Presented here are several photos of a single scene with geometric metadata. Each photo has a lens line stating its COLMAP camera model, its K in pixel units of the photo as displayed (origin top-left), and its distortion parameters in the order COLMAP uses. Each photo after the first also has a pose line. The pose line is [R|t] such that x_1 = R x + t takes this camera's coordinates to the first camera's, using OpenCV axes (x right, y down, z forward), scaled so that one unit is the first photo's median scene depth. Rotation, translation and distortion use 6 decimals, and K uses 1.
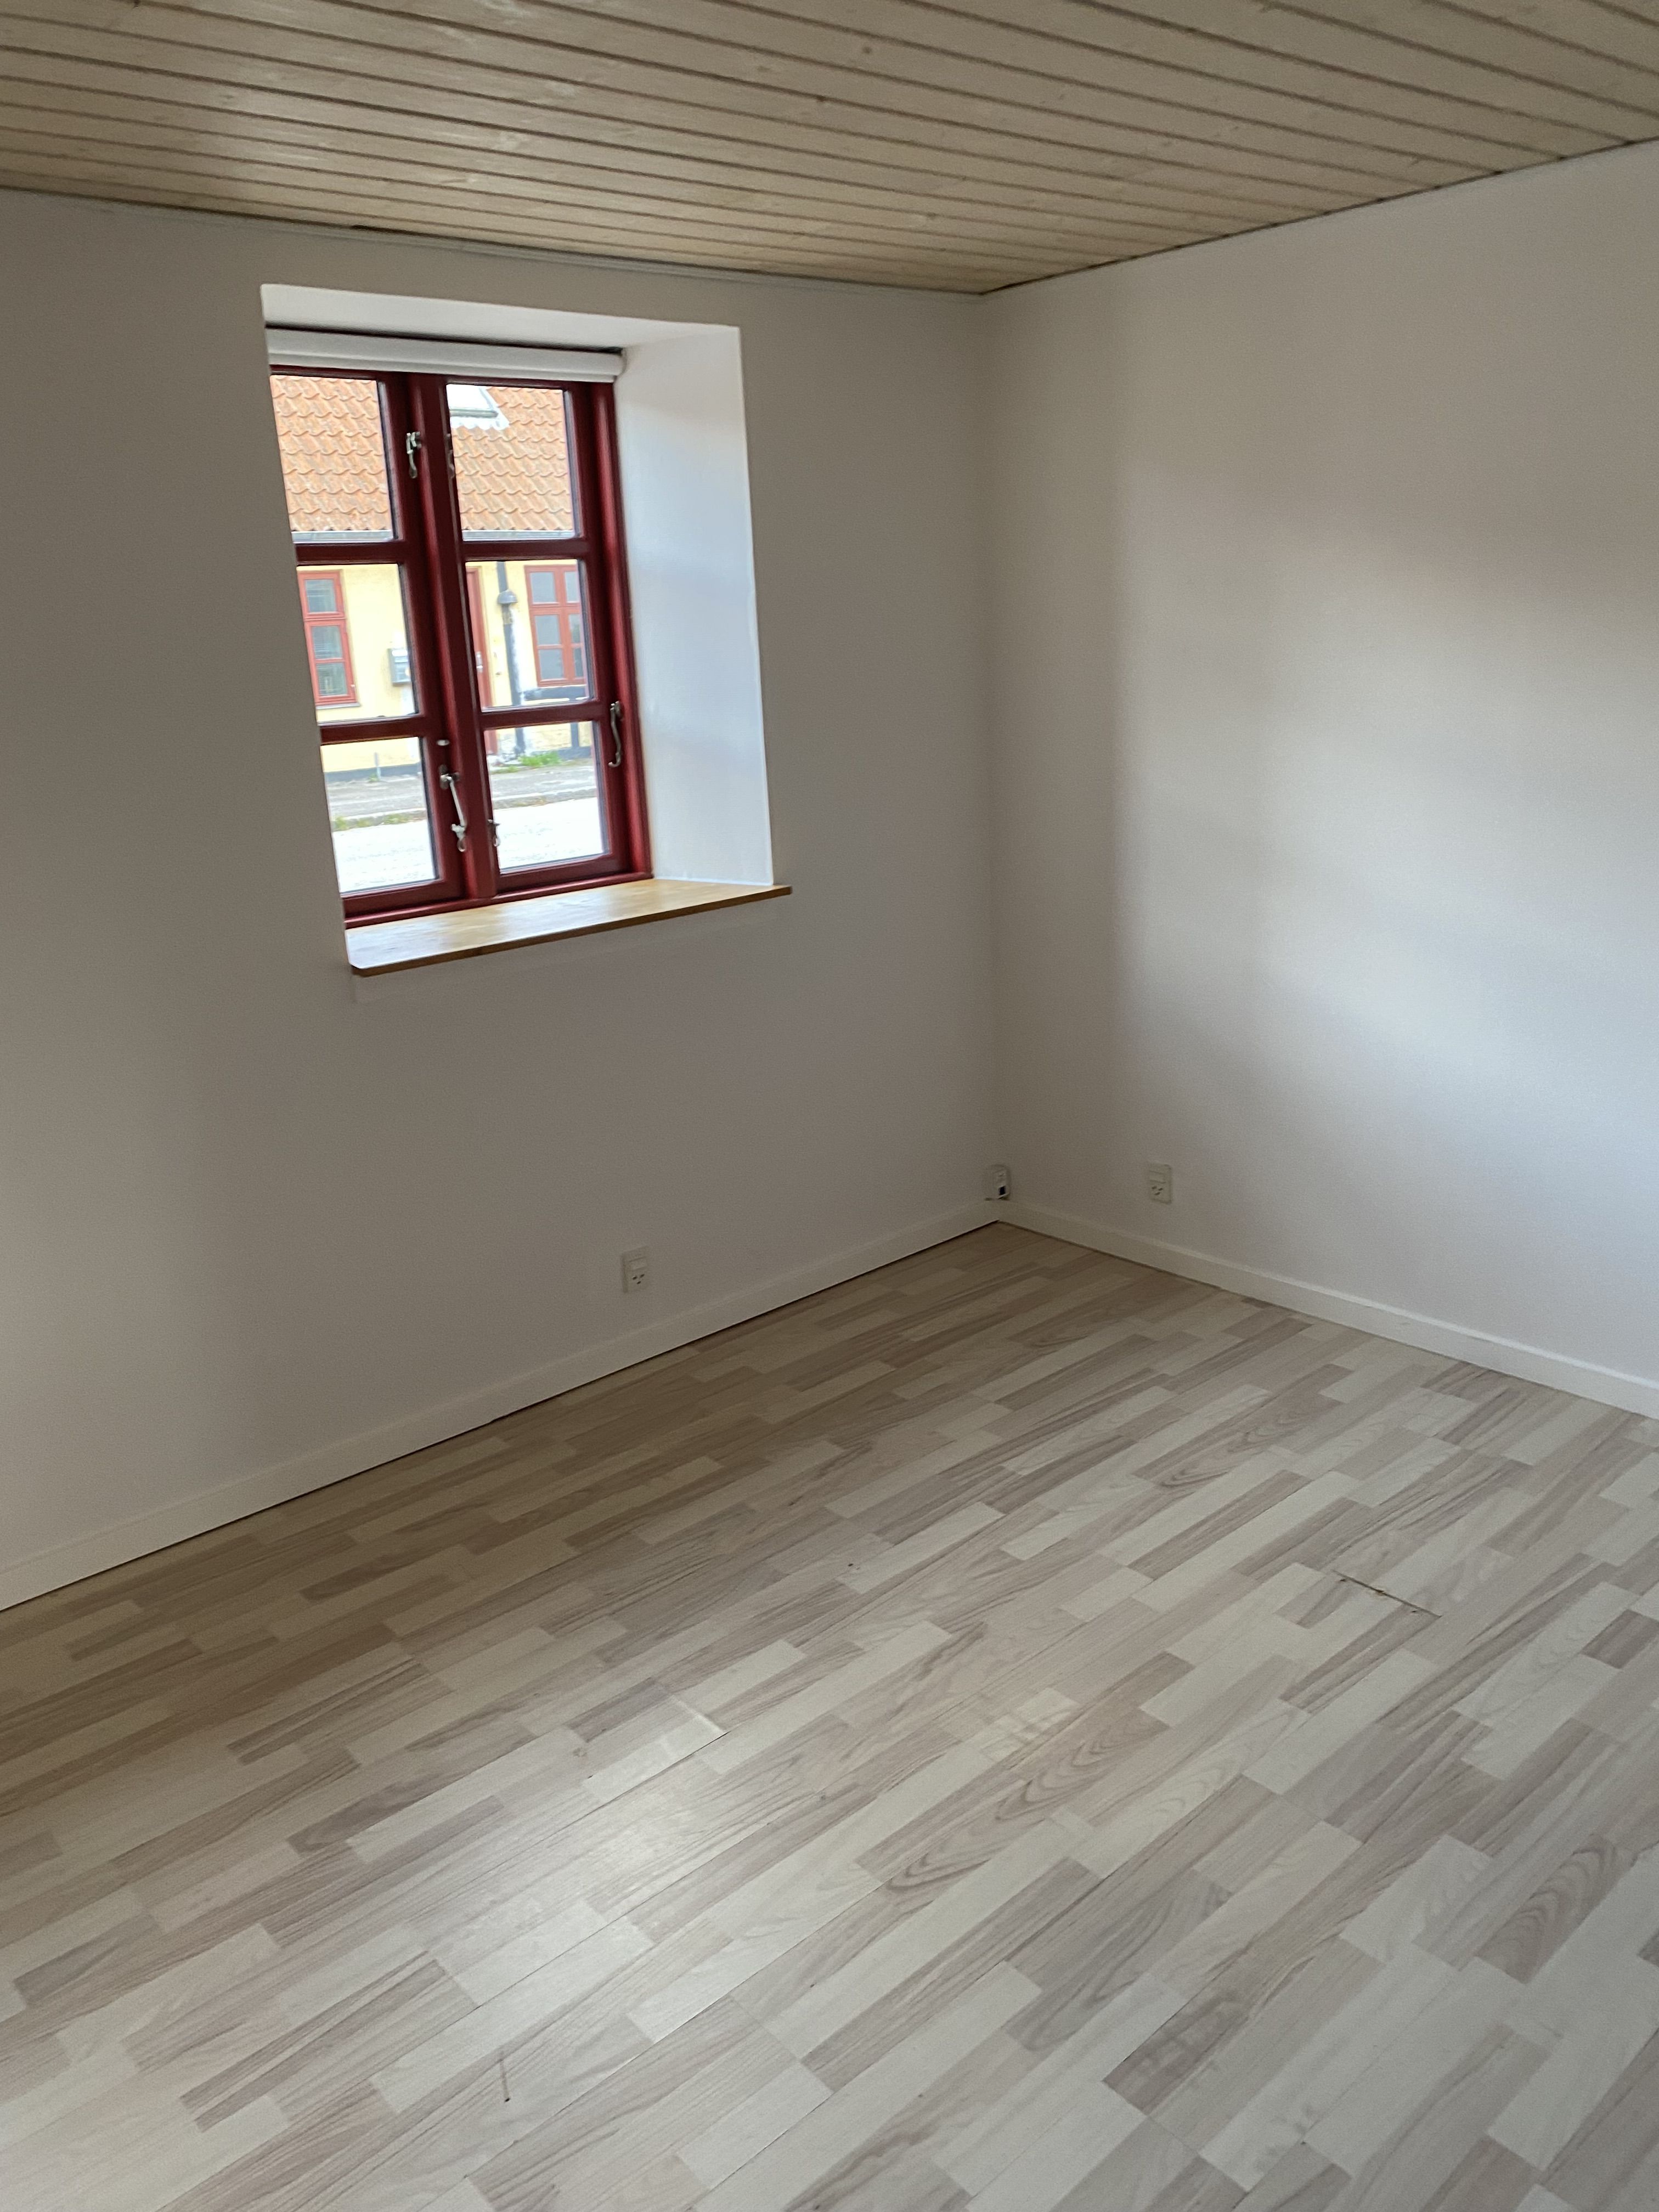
lens RADIAL K [[1723.7, 0, 829.5], [0, 1723.7, 1106.0], [0, 0, 1]] dist [0.003426, 0.004558]
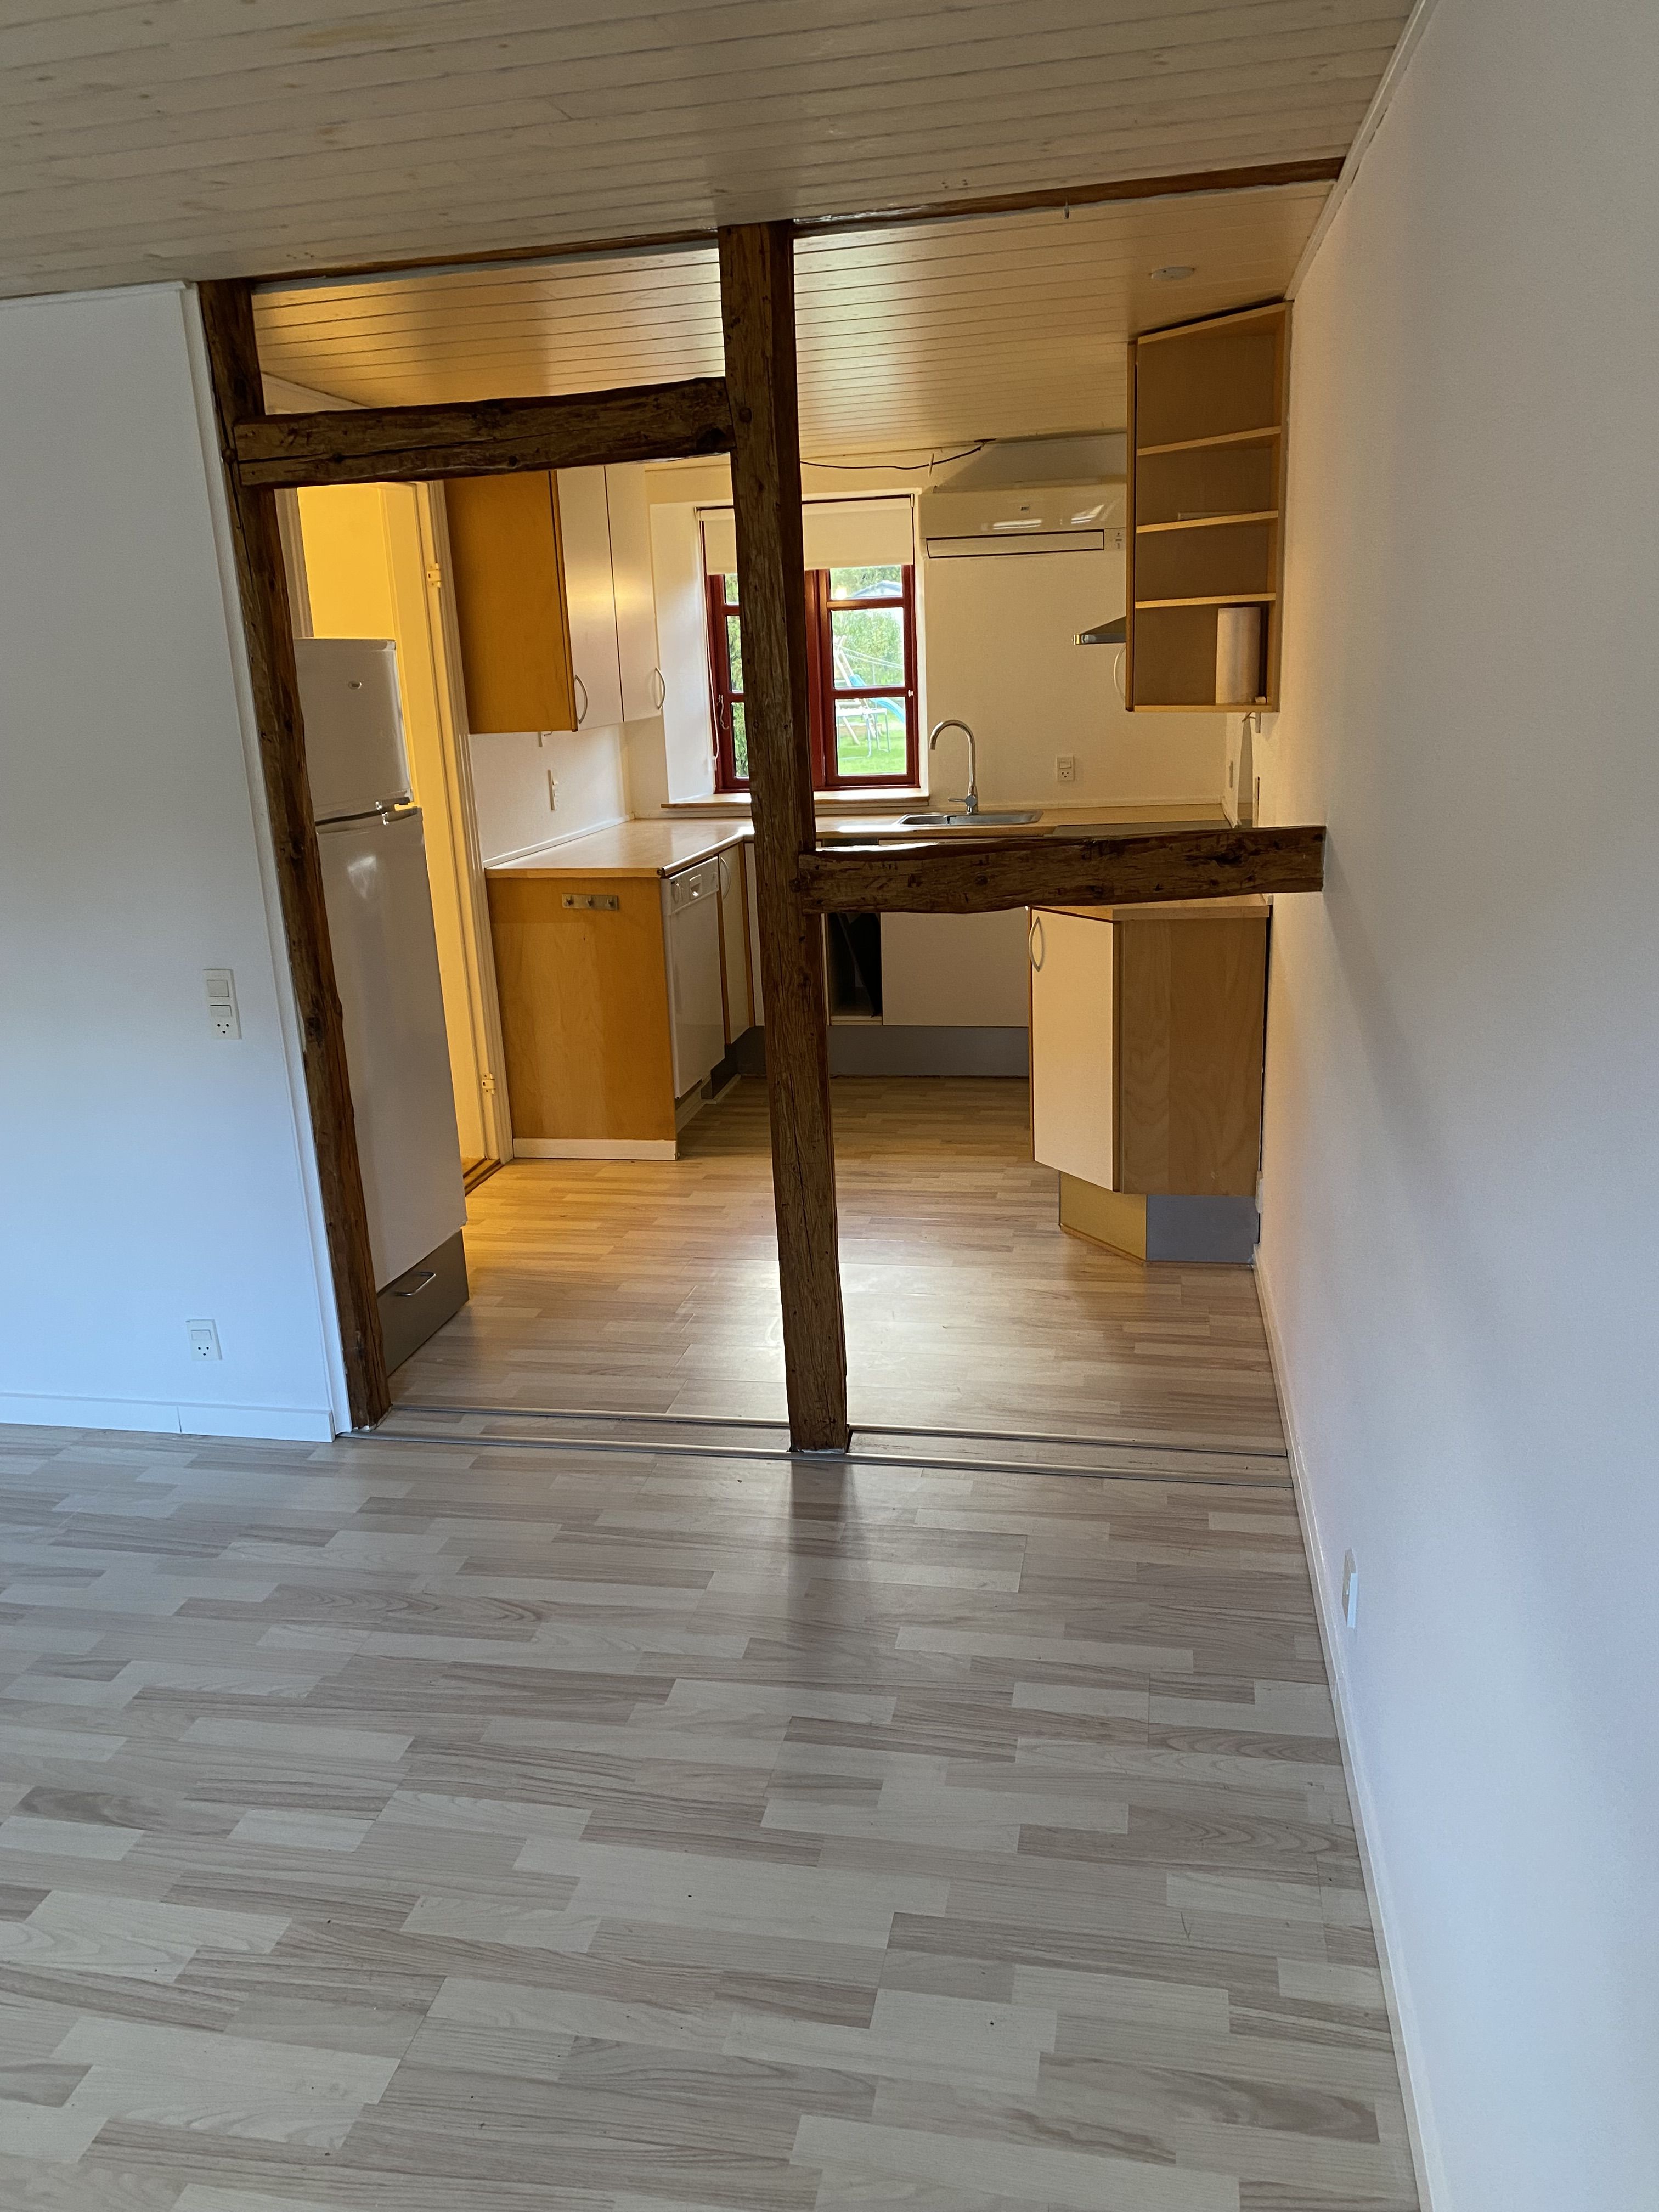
lens RADIAL K [[1687.3, 0, 786.2], [0, 1687.3, 1145.2], [0, 0, 1]] dist [0.001468, 0.007923]
pose [[-0.580235, -0.154596, 0.799642, -0.376529], [0.299312, 0.872639, 0.385894, -0.221060], [-0.757457, 0.463251, -0.460063, 0.839046]]
